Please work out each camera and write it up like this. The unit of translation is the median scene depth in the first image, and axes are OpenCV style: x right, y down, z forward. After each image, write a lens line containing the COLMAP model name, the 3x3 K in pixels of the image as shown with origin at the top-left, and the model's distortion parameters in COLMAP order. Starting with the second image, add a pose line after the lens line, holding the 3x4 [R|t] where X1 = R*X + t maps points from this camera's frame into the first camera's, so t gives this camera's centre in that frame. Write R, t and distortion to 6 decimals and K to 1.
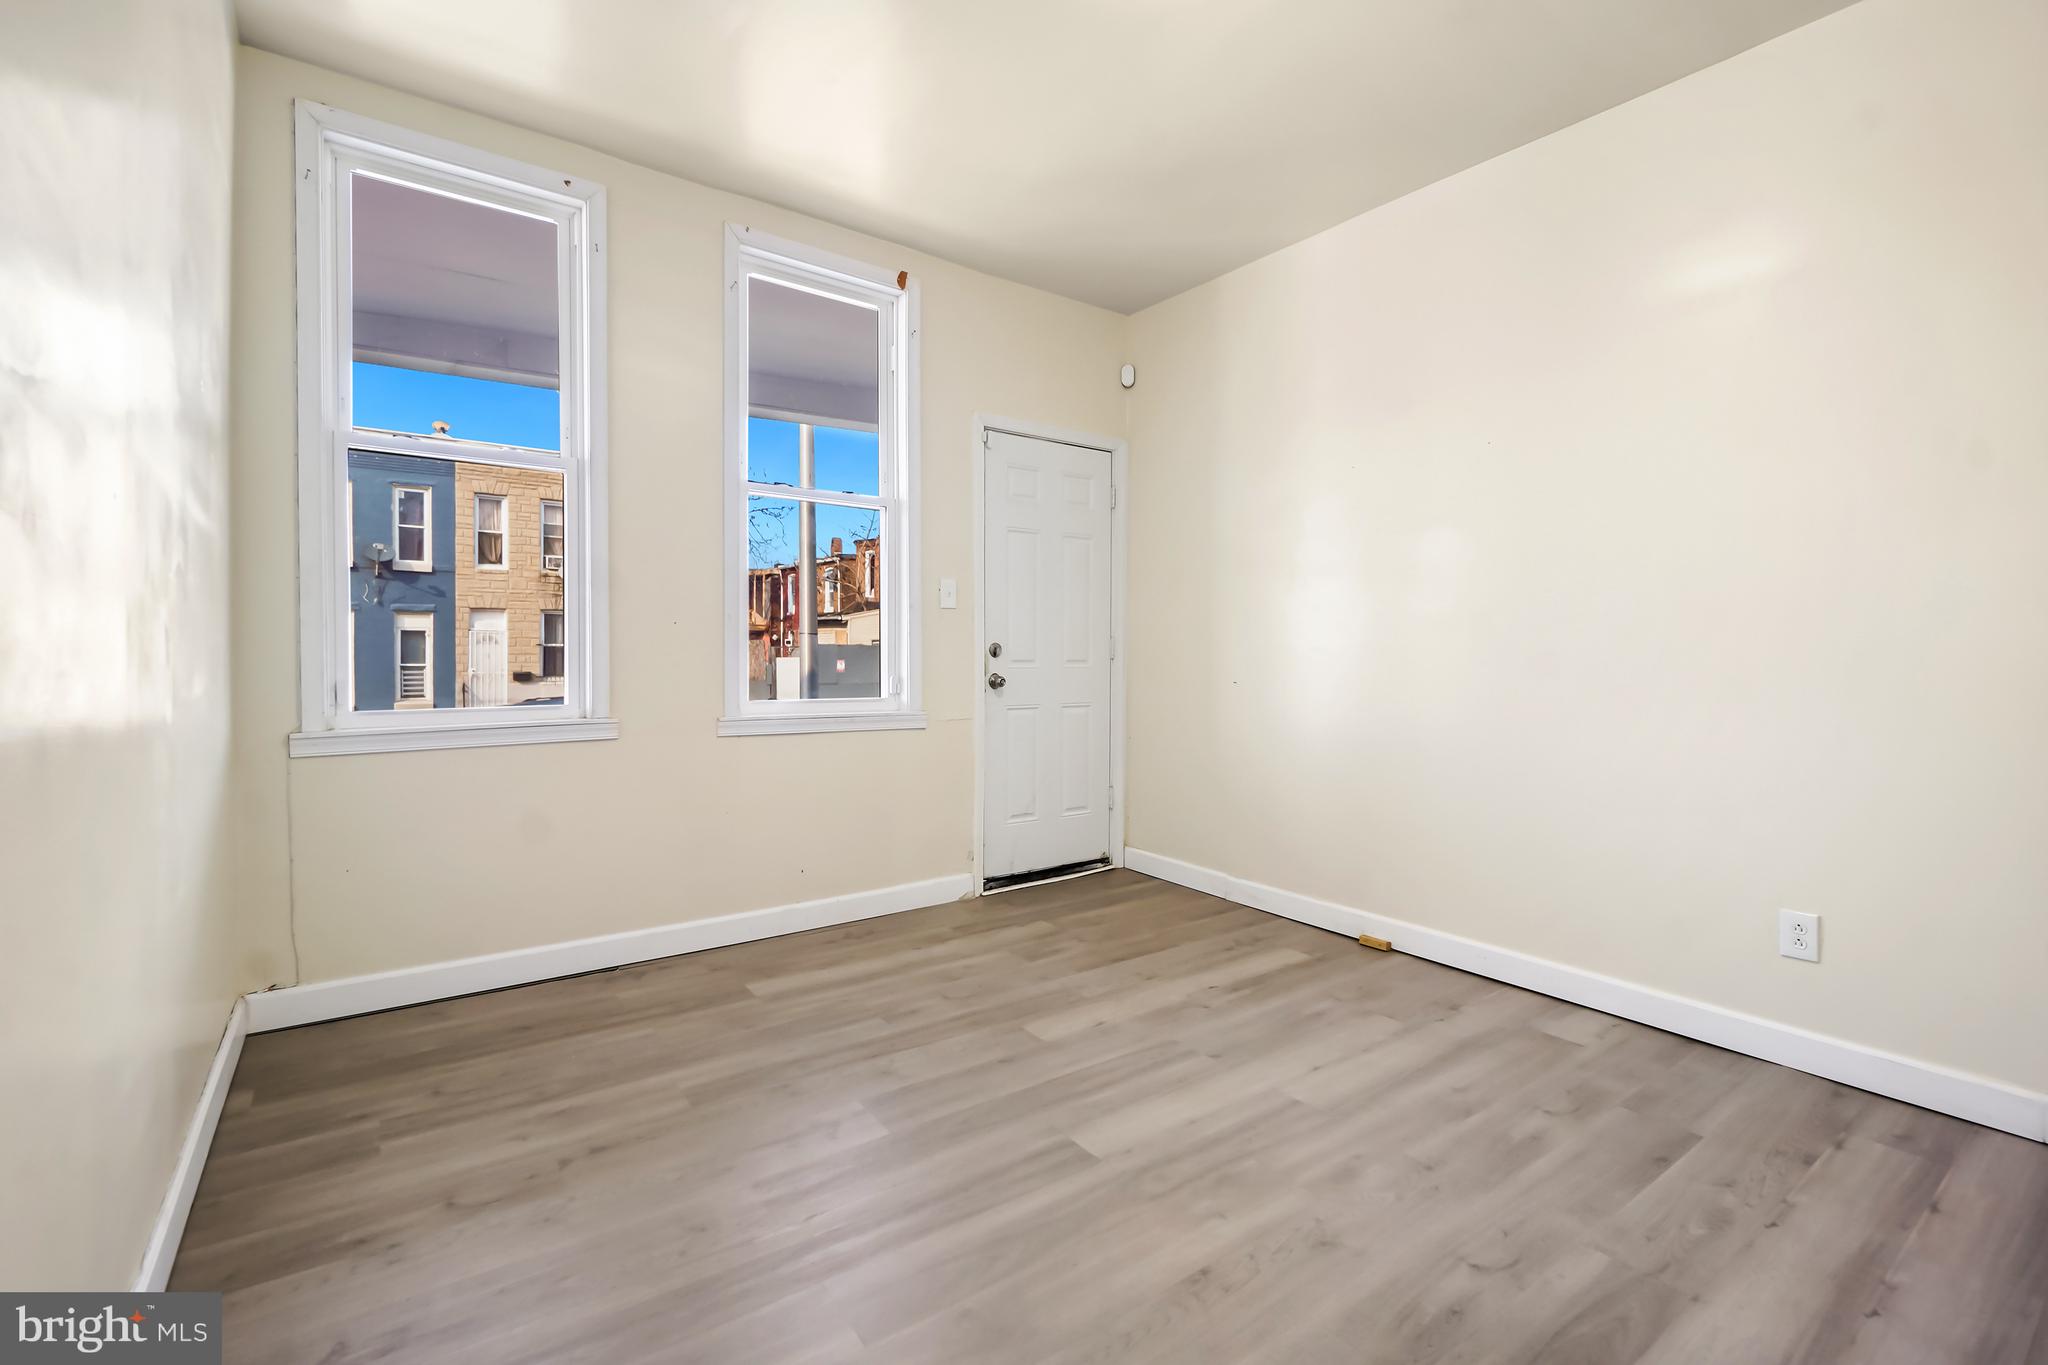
lens RADIAL K [[899.9, 0, 1027.3], [0, 899.9, 662.0], [0, 0, 1]] dist [0.000450, -0.002258]
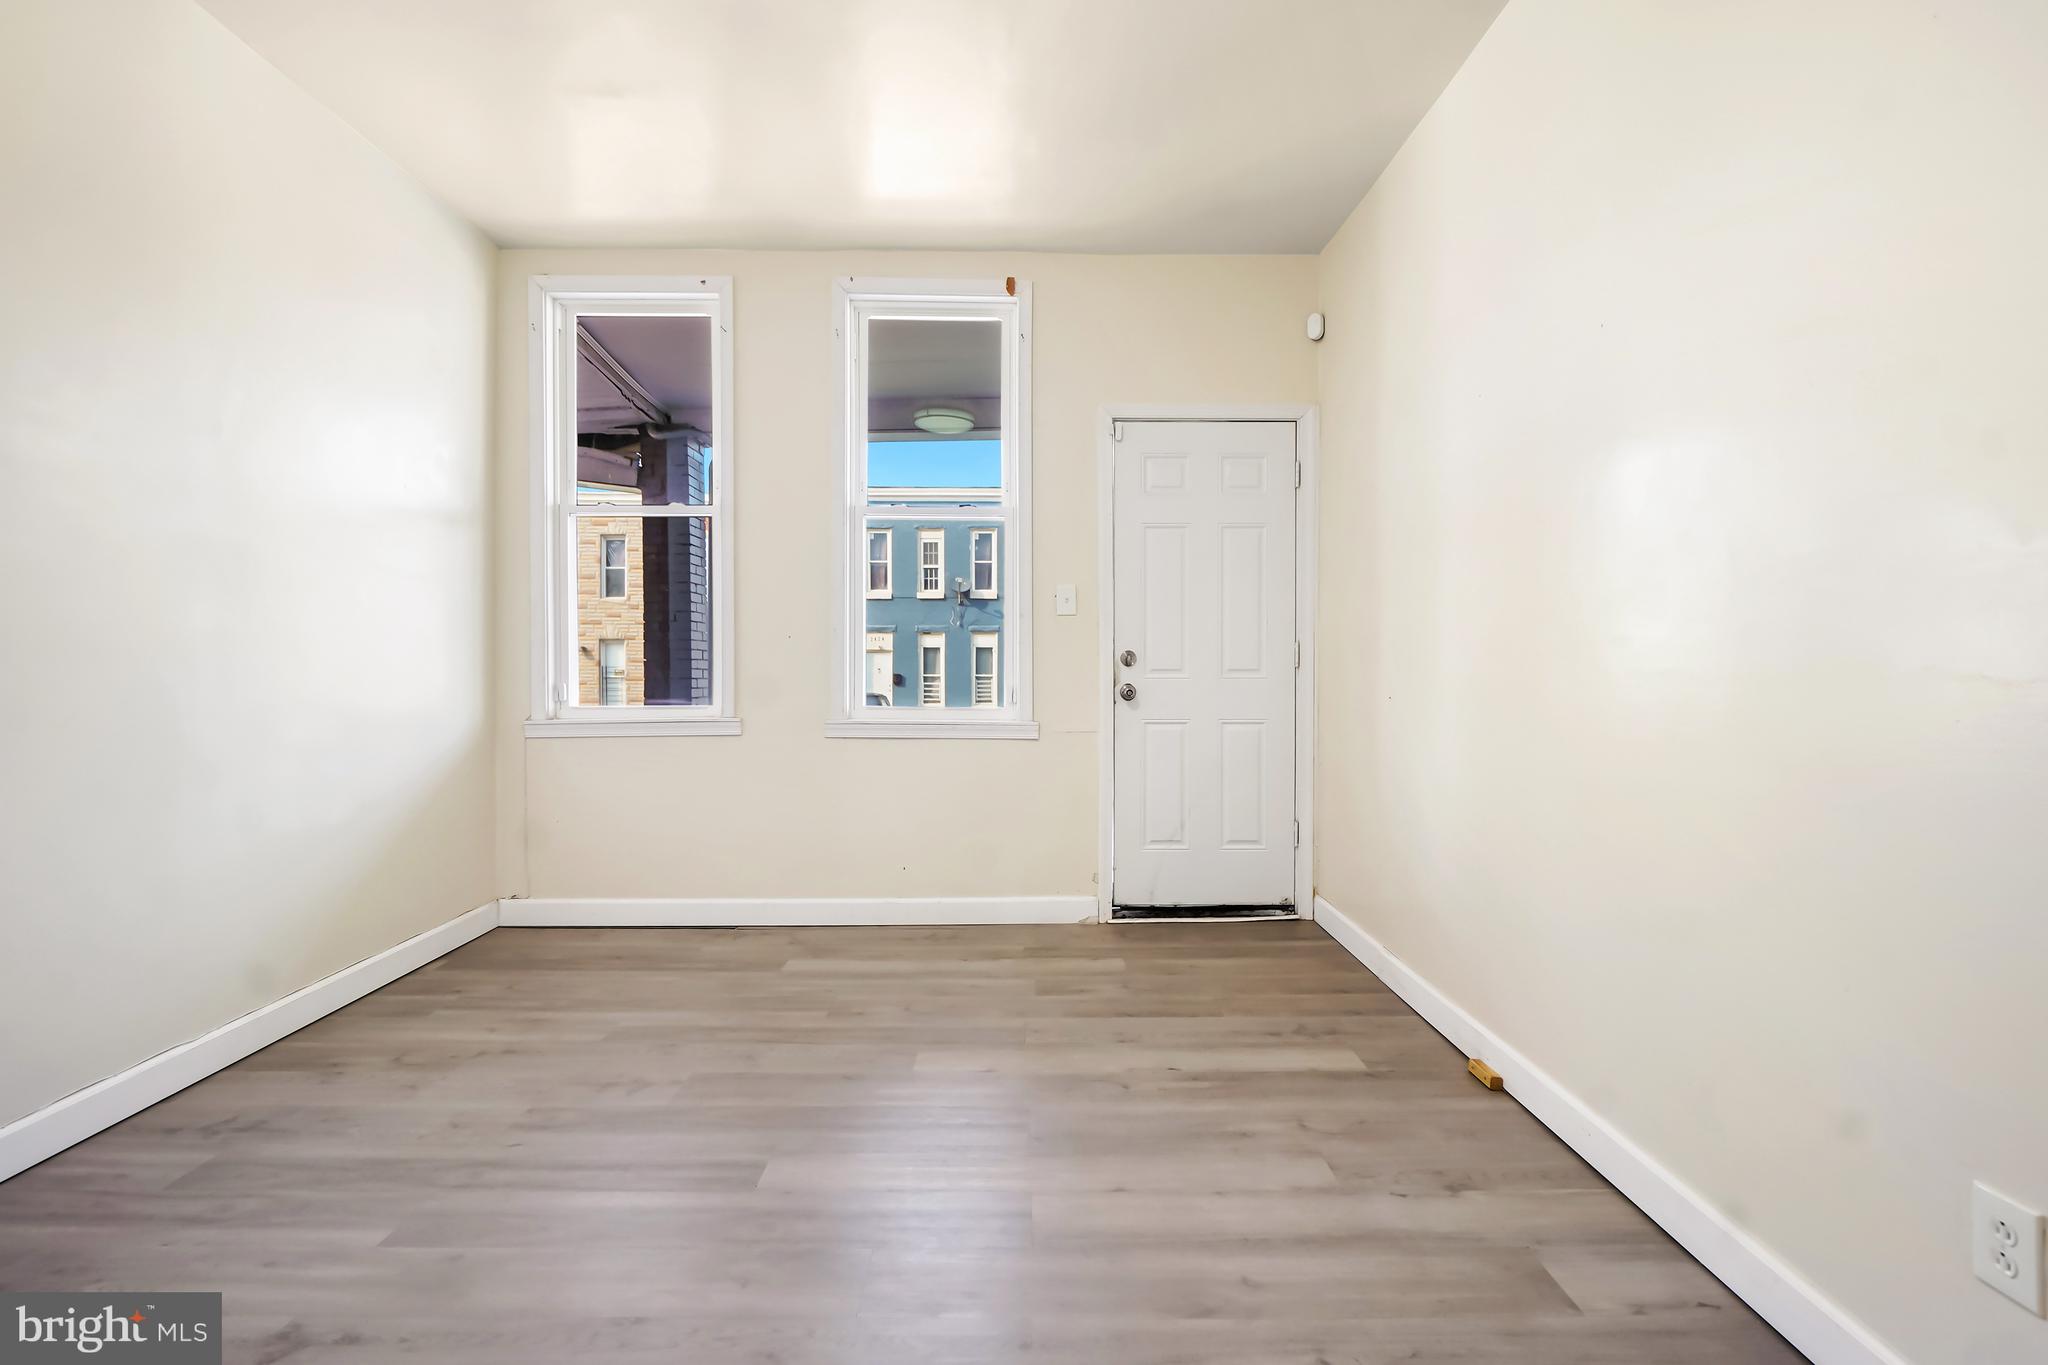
lens RADIAL K [[910.1, 0, 1026.9], [0, 910.1, 667.1], [0, 0, 1]] dist [-0.000562, -0.000446]
pose [[0.812419, -0.003049, -0.583066, 0.516892], [-0.001353, 0.999974, -0.007114, 0.002856], [0.583072, 0.006568, 0.812394, 0.223138]]
